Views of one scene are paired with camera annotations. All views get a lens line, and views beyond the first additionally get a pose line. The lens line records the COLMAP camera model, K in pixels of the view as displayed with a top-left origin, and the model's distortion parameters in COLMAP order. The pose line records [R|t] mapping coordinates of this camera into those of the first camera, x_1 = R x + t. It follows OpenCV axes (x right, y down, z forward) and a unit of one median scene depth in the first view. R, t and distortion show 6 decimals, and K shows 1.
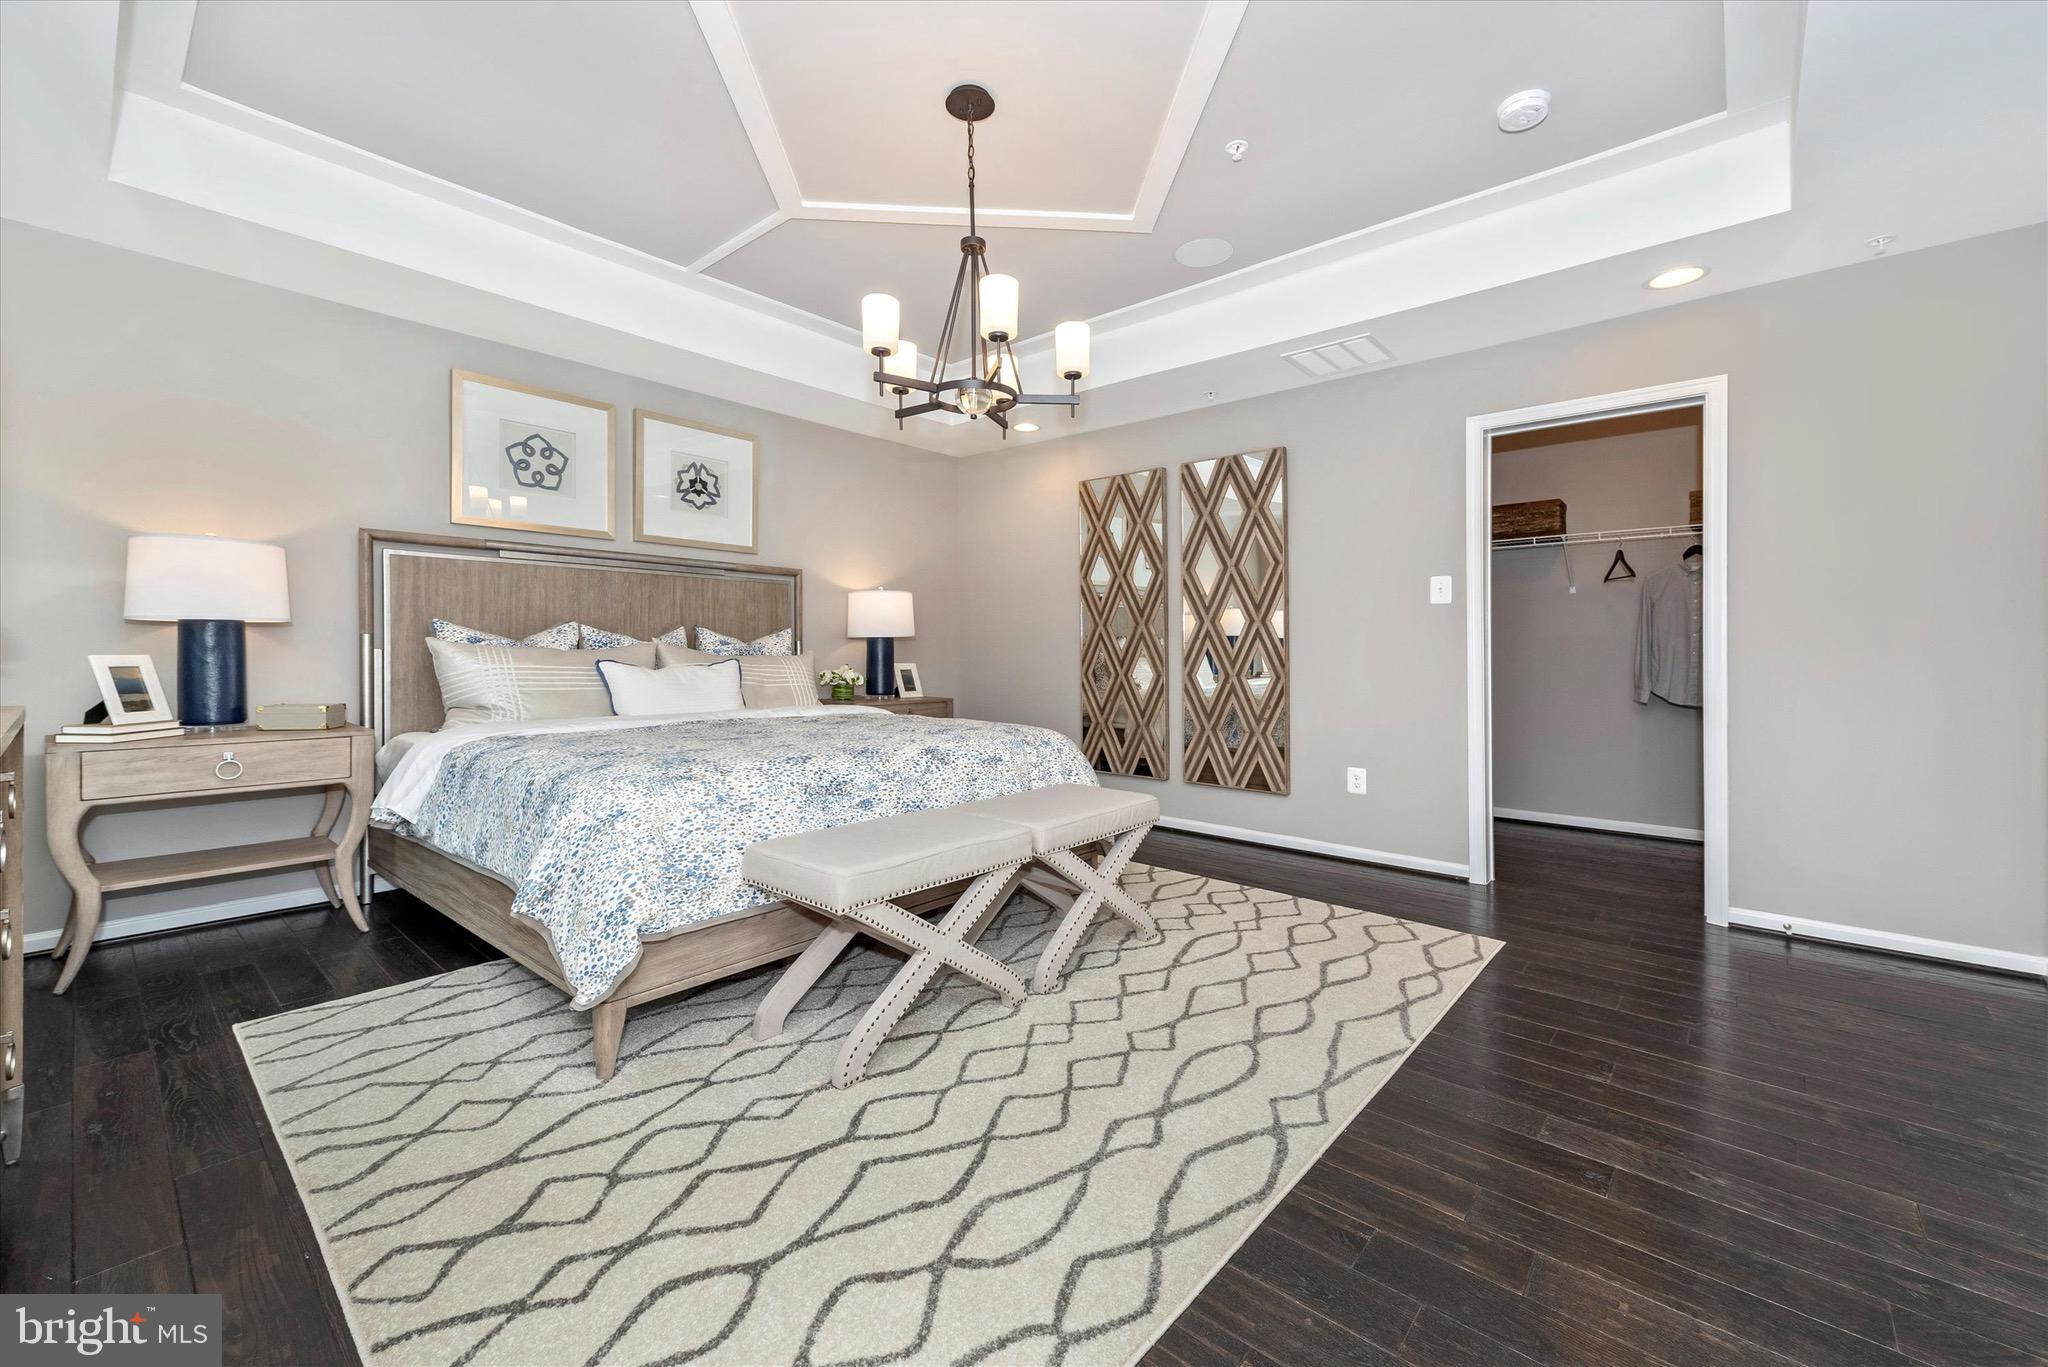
lens RADIAL K [[807.7, 0, 1058.9], [0, 807.7, 656.7], [0, 0, 1]] dist [0.012001, -0.004474]
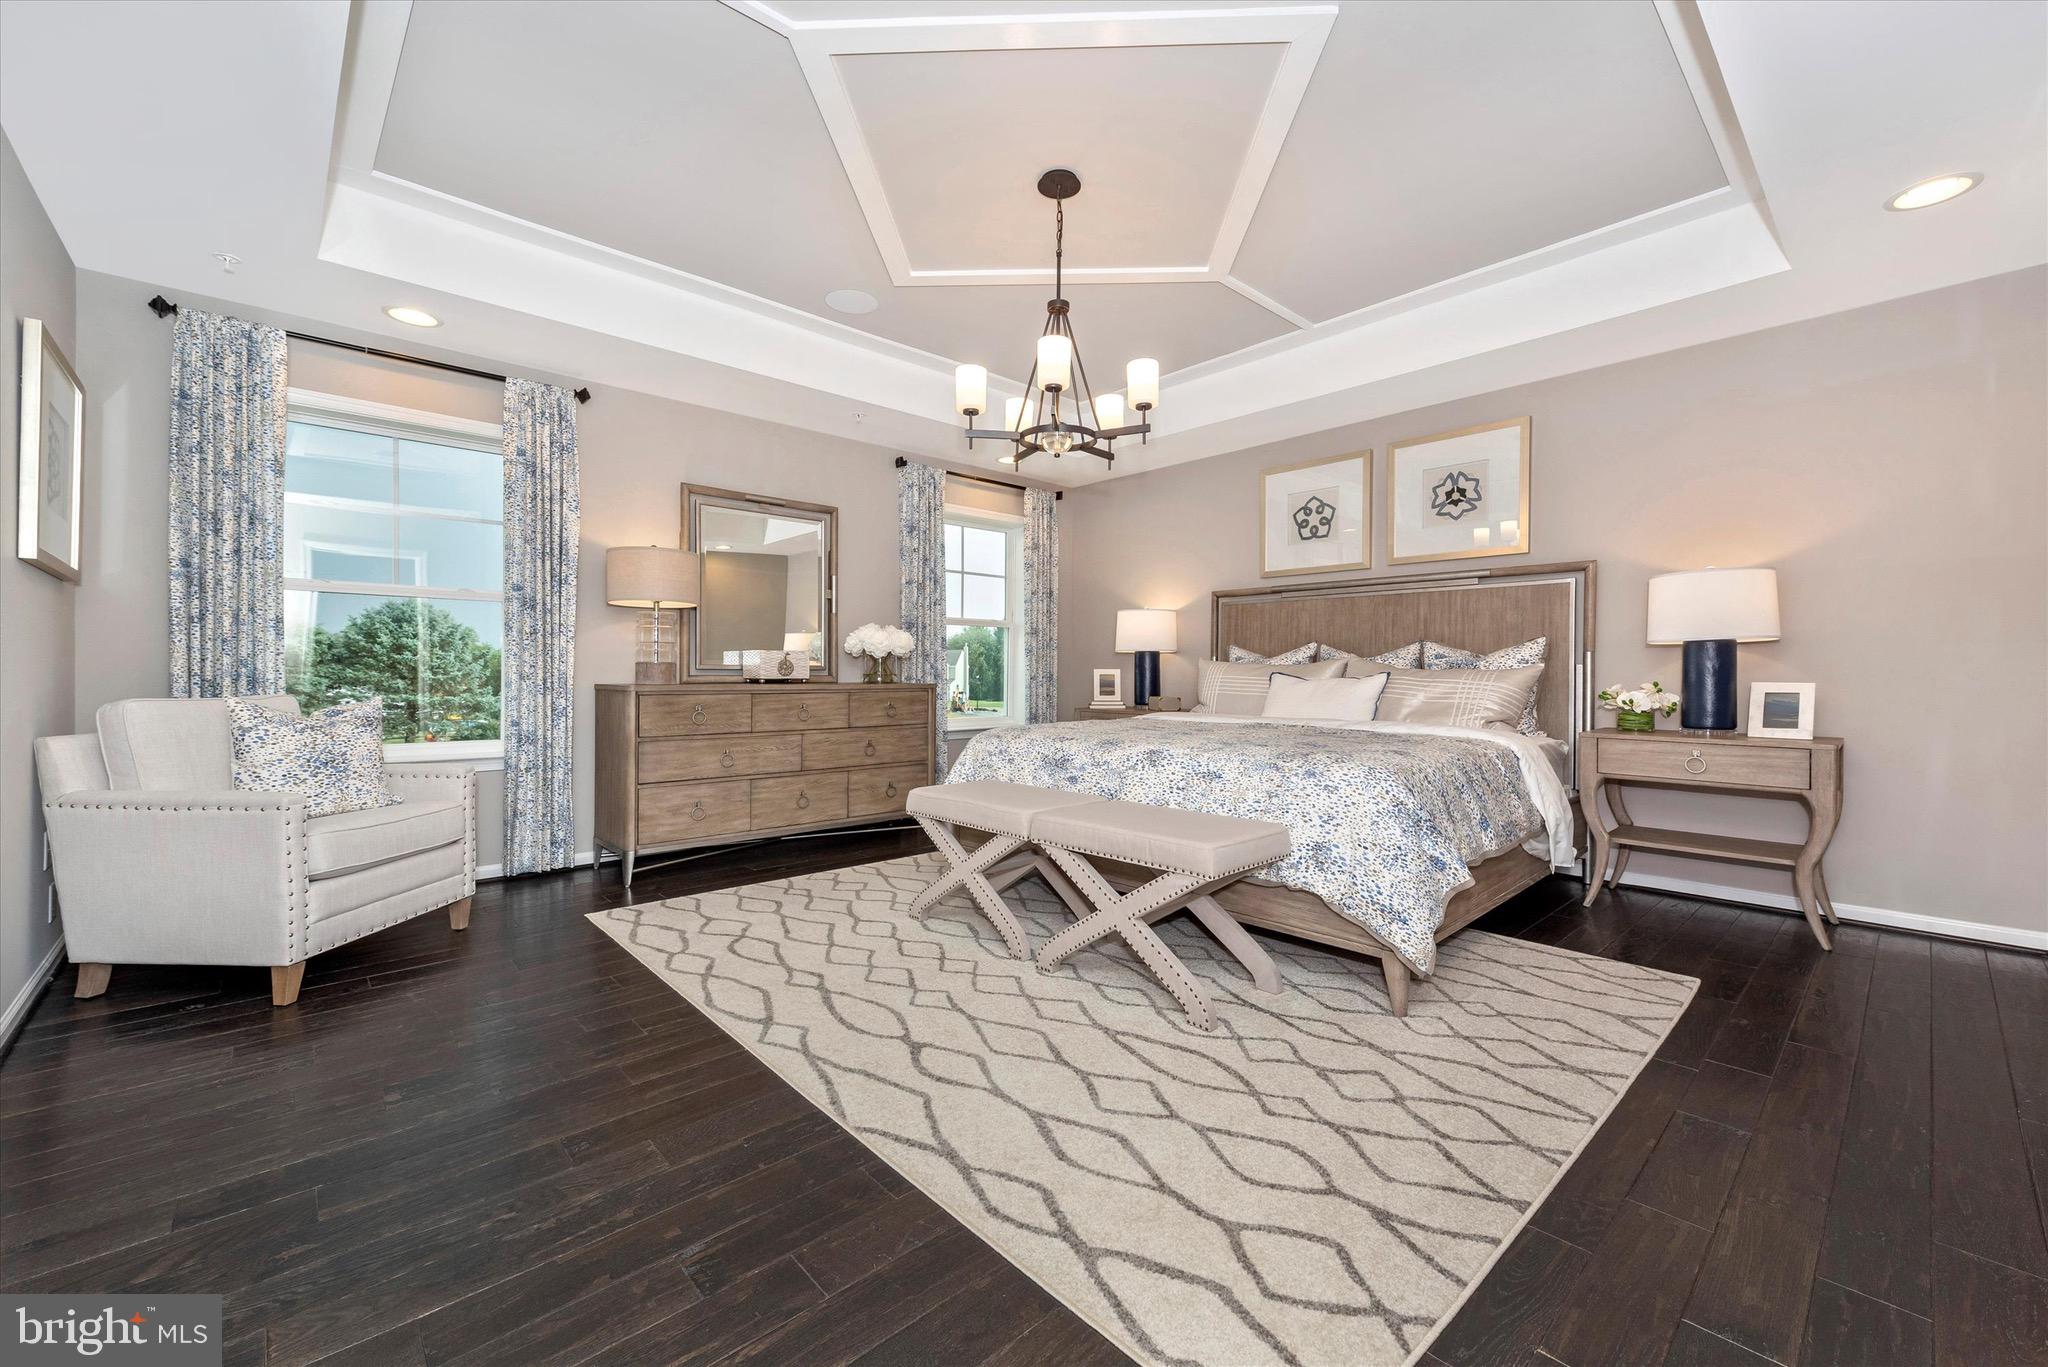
lens RADIAL K [[807.7, 0, 1027.7], [0, 807.7, 678.2], [0, 0, 1]] dist [0.012001, -0.004474]
pose [[-0.108739, 0.002342, -0.994068, 0.678205], [-0.009307, 0.999951, 0.003374, 0.011857], [0.994027, 0.009619, -0.108712, 0.696147]]
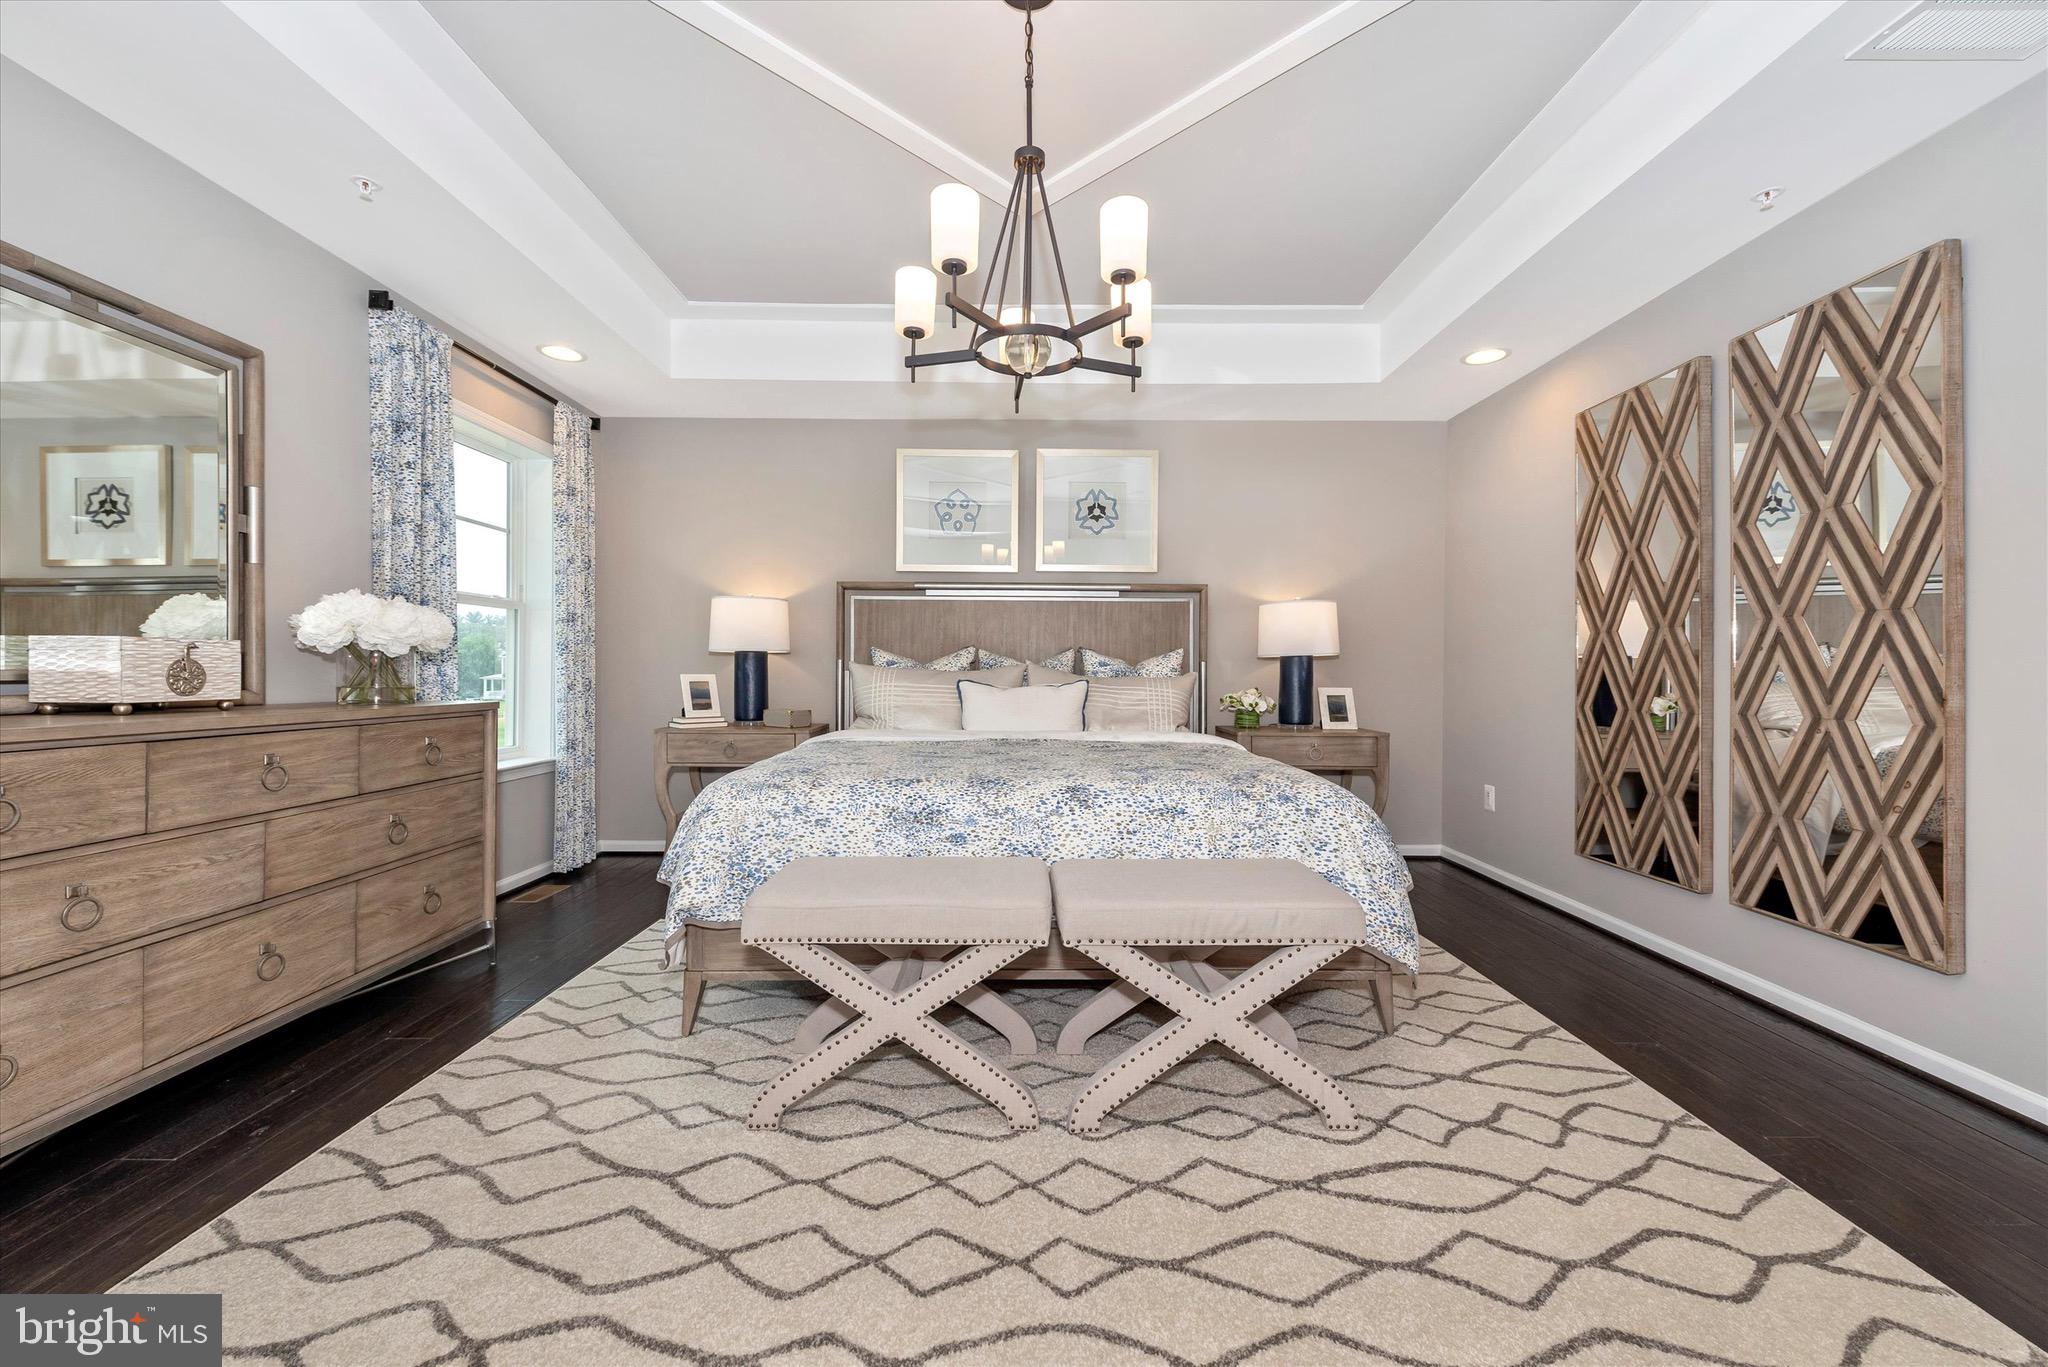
lens RADIAL K [[807.7, 0, 1023.3], [0, 807.7, 686.0], [0, 0, 1]] dist [0.012001, -0.004474]
pose [[0.650025, 0.011024, -0.759833, 0.322041], [-0.006448, 0.999939, 0.008991, 0.001763], [0.759885, -0.000945, 0.650057, 0.306547]]
